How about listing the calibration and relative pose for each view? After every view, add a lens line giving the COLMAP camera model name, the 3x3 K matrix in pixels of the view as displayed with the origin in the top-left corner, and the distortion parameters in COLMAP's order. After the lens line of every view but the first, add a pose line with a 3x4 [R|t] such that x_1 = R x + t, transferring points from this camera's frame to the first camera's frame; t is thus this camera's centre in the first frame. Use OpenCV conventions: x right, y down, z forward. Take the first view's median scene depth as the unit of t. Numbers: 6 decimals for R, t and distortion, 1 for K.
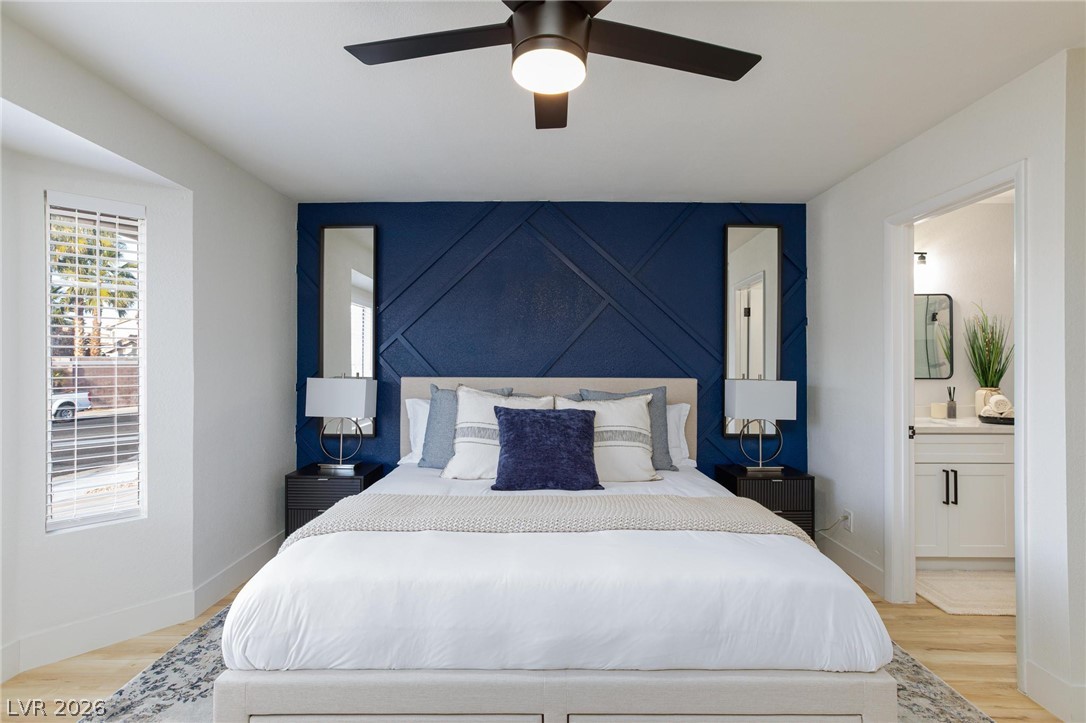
lens RADIAL K [[517.7, 0, 544.6], [0, 517.7, 366.5], [0, 0, 1]] dist [0.005310, 0.001218]
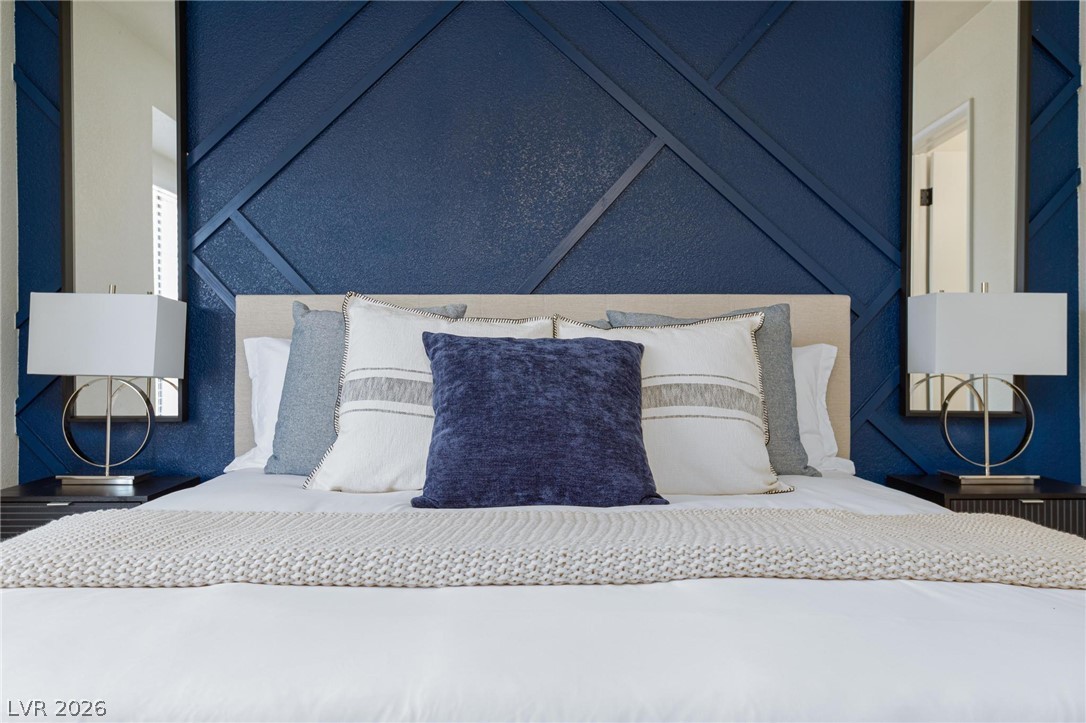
lens RADIAL K [[863.9, 0, 539.8], [0, 863.9, 358.1], [0, 0, 1]] dist [0.051216, -0.003608]
pose [[0.999986, -0.004728, 0.002551, 0.003519], [0.004730, 0.999988, -0.000906, 0.091292], [-0.002547, 0.000918, 0.999996, 0.213305]]
